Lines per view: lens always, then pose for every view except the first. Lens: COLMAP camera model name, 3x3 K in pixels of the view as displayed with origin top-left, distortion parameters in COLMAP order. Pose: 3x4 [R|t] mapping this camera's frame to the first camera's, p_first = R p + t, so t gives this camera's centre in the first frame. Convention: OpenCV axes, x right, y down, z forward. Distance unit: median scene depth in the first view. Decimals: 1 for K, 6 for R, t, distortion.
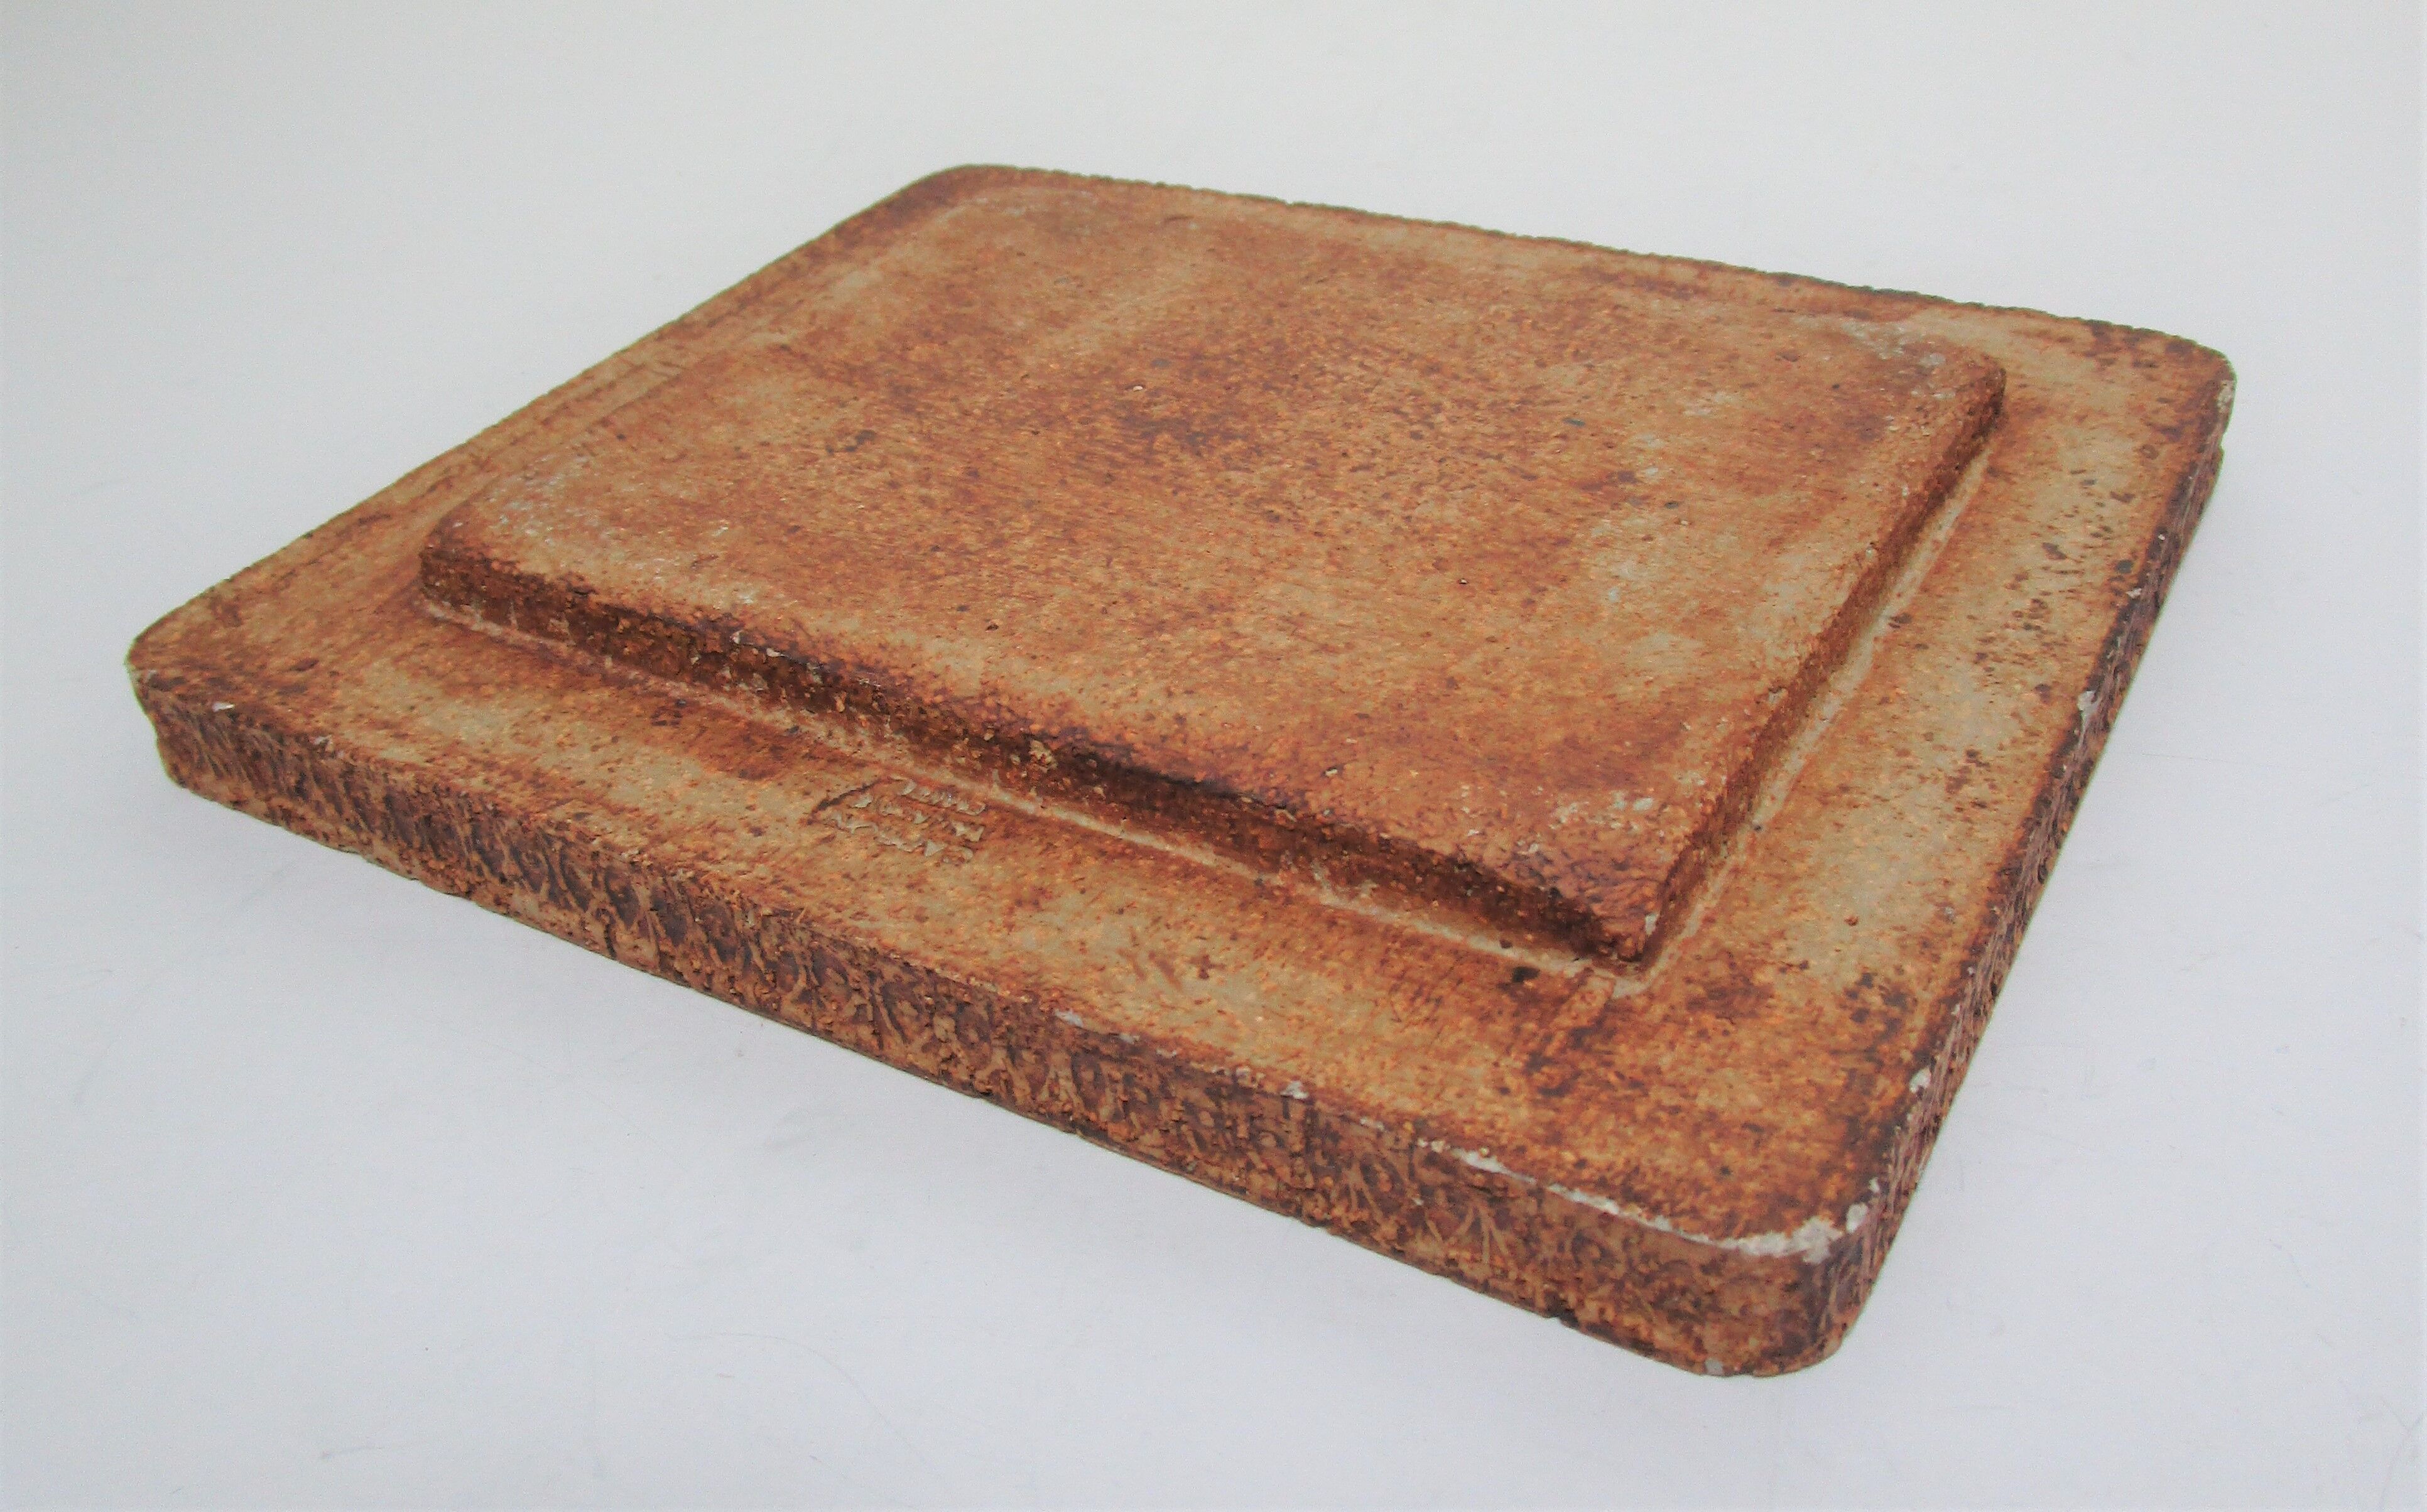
lens RADIAL K [[2092.1, 0, 1297.2], [0, 2092.1, 845.3], [0, 0, 1]] dist [-0.021039, 0.000987]
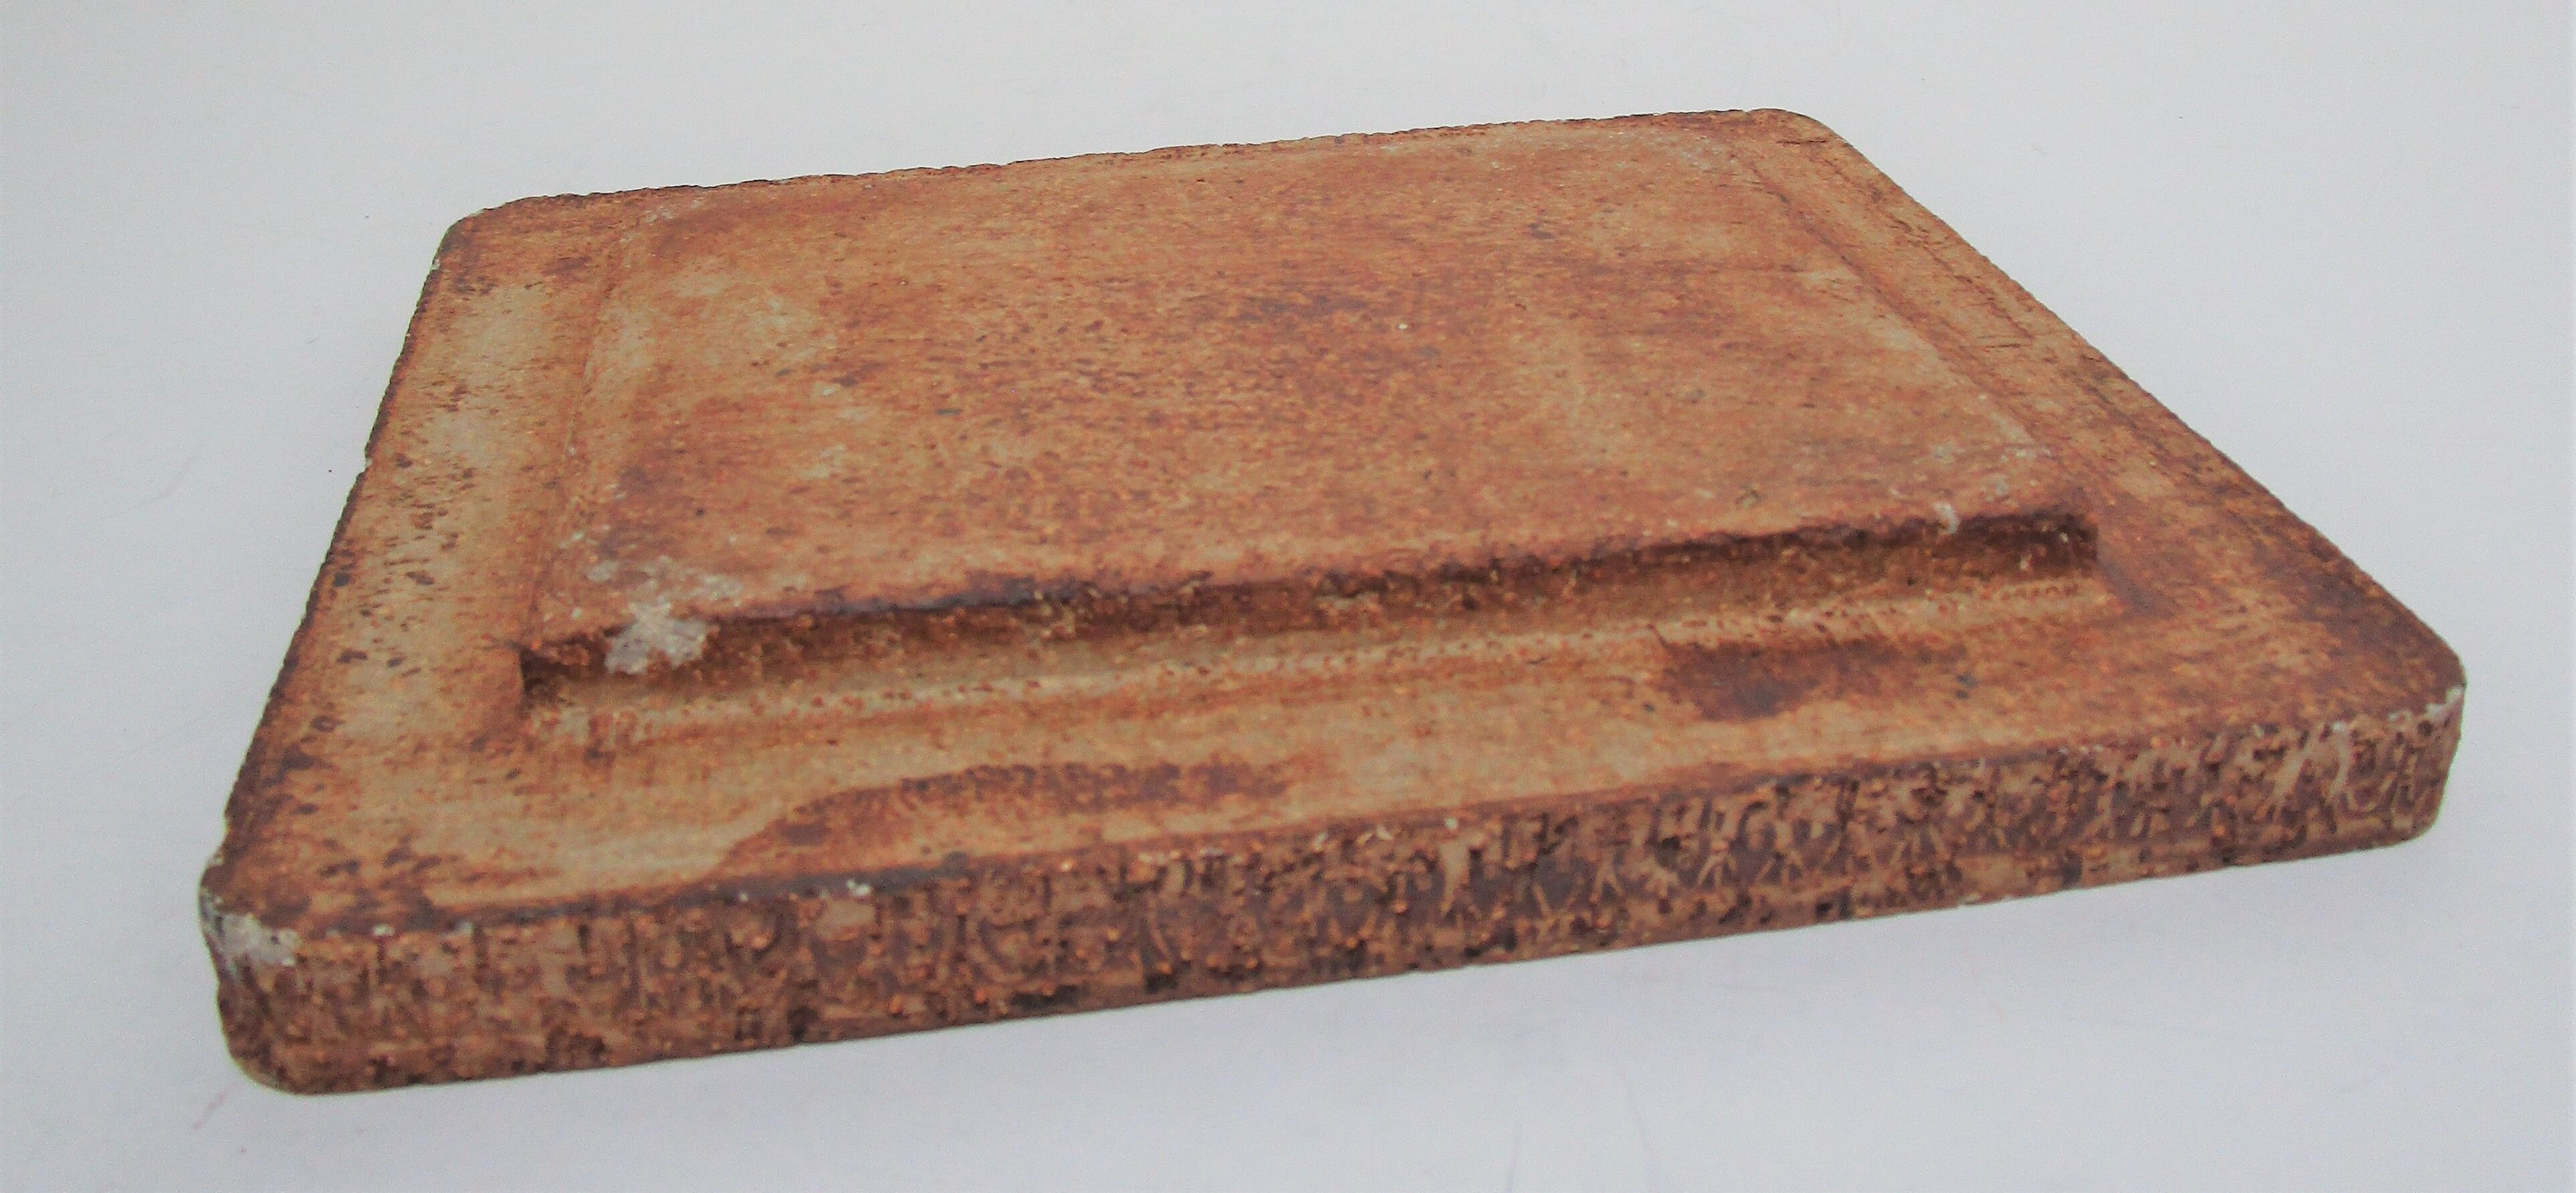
lens RADIAL K [[2362.9, 0, 1254.5], [0, 2362.9, 593.7], [0, 0, 1]] dist [-0.014033, -0.001572]
pose [[-0.781026, 0.354347, -0.514234, 0.622308], [-0.352784, 0.429116, 0.831507, -1.137613], [0.515308, 0.830842, -0.210142, 1.439699]]
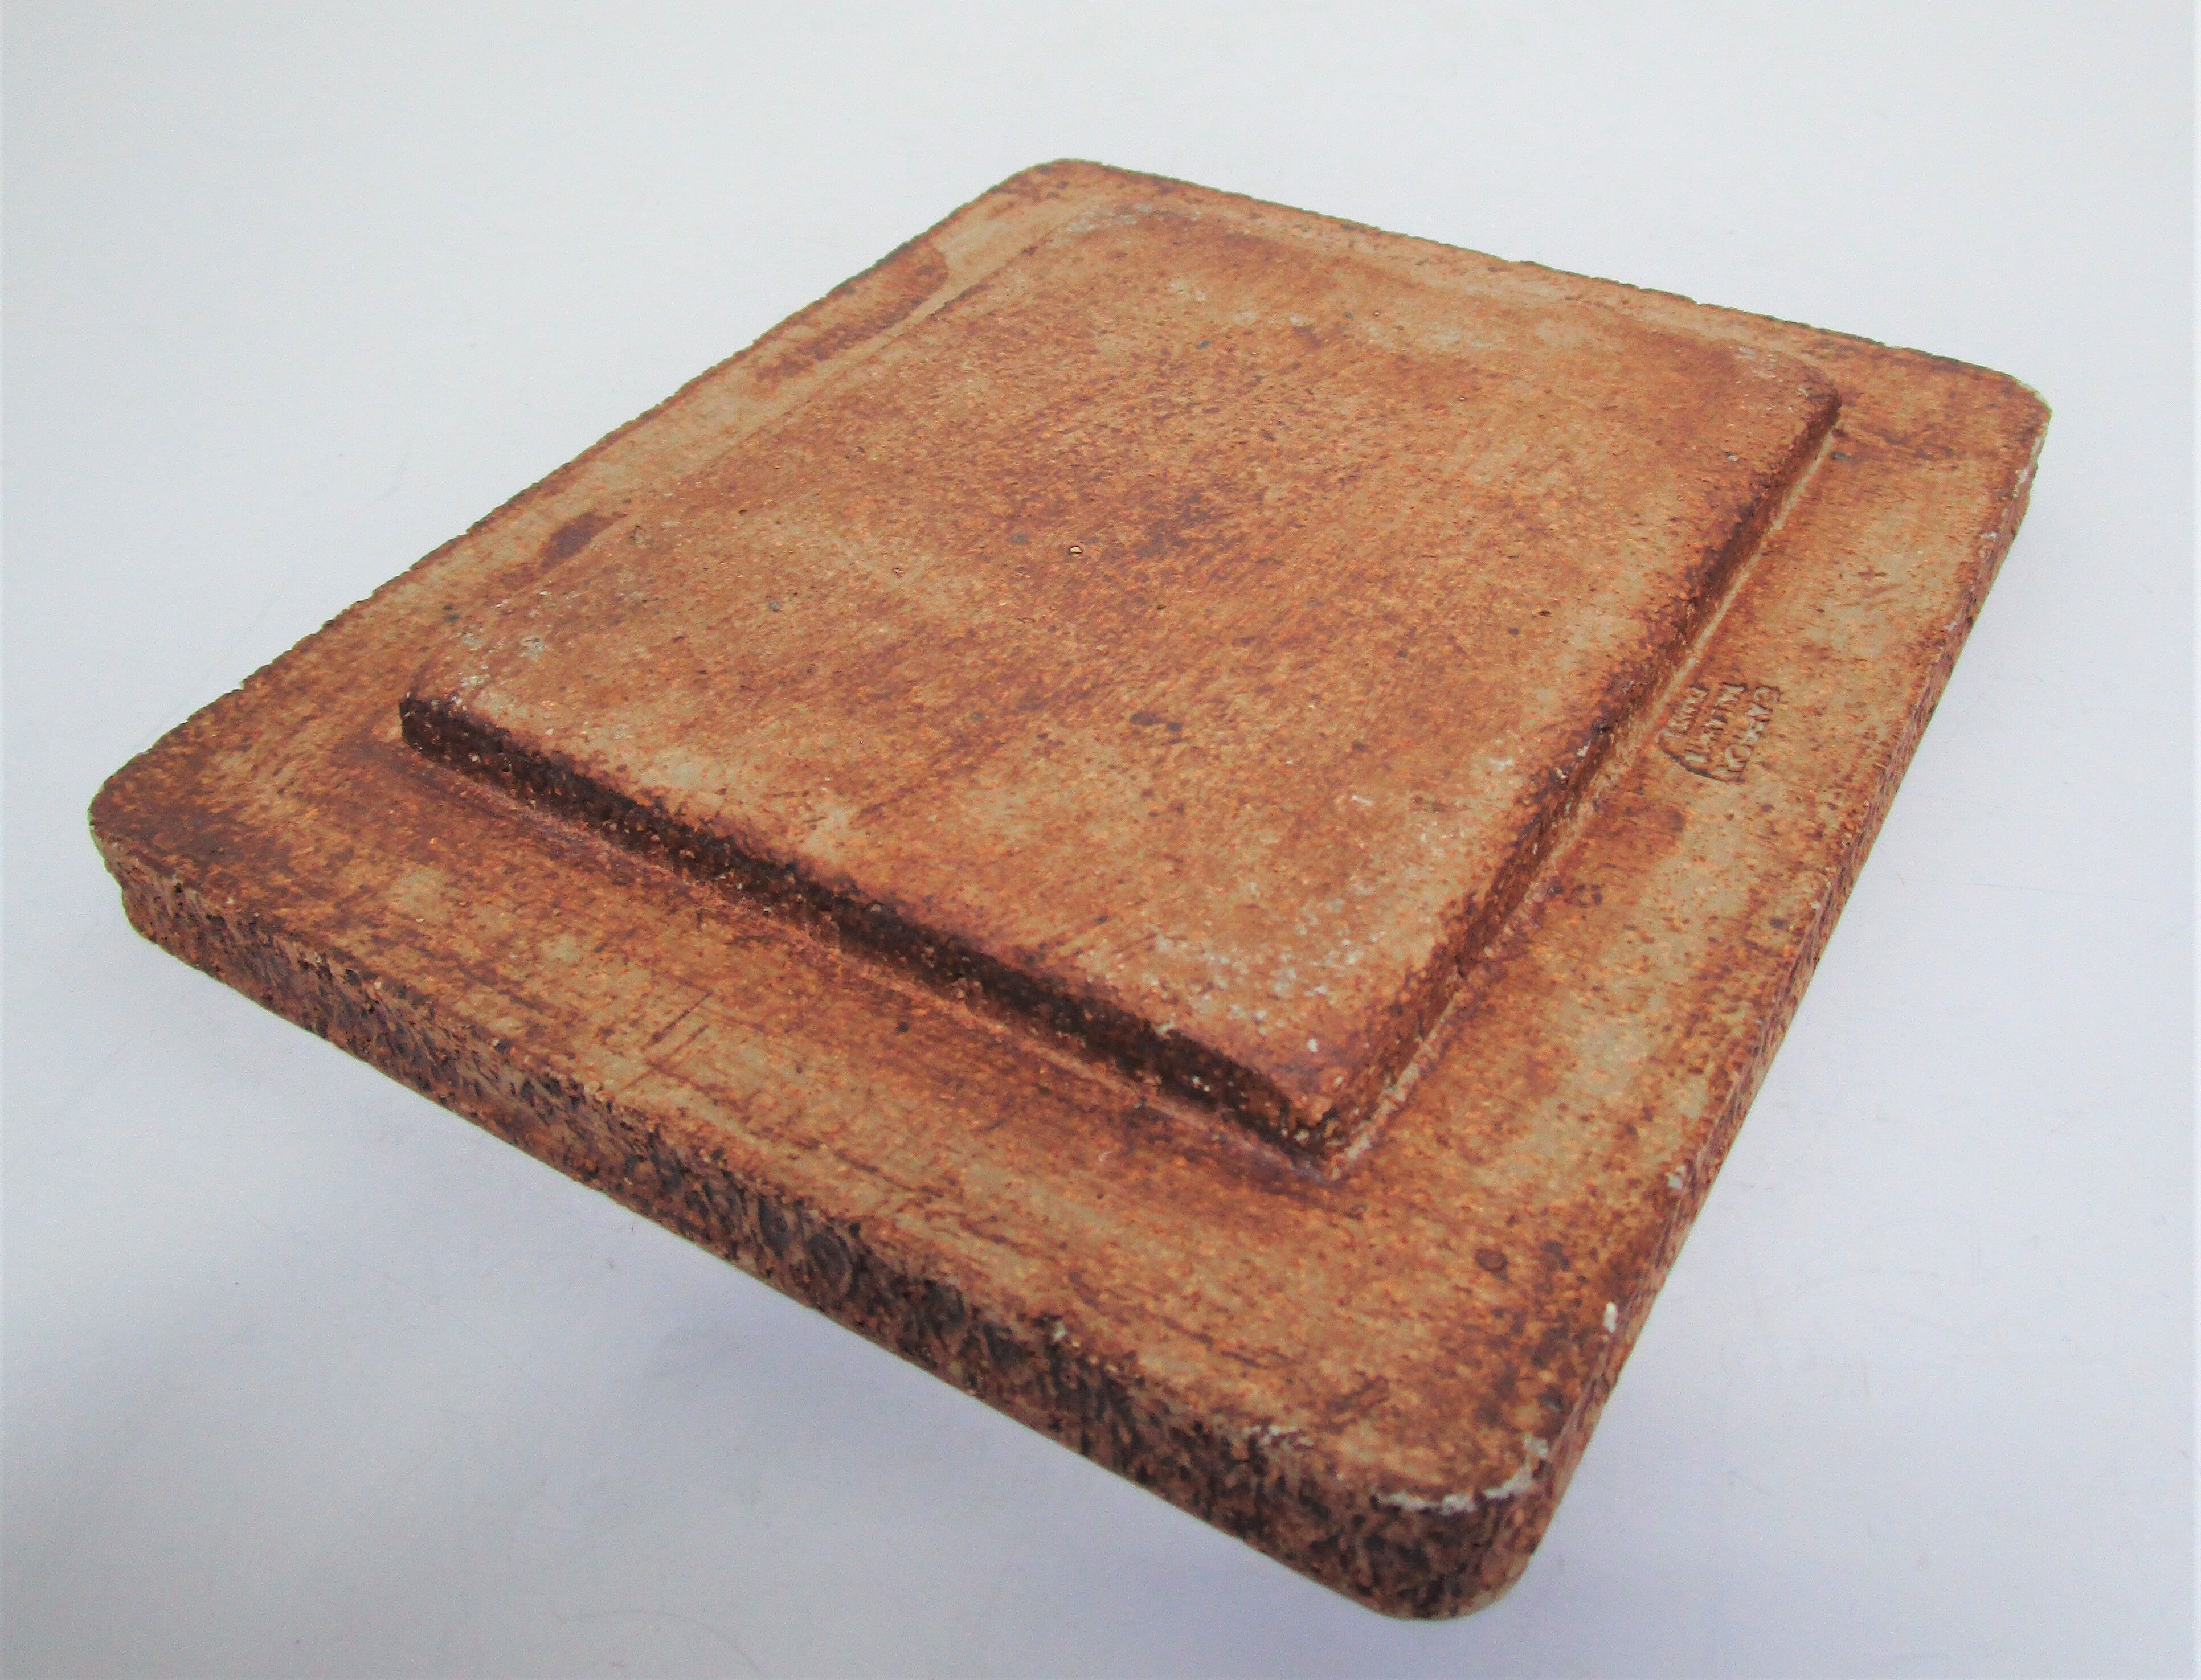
lens RADIAL K [[1888.7, 0, 1094.9], [0, 1888.7, 762.5], [0, 0, 1]] dist [-0.019481, 0.004634]
pose [[0.073761, -0.601015, 0.795827, -0.924724], [0.646685, 0.636308, 0.420607, -0.578156], [-0.759182, 0.483625, 0.435602, 0.742612]]
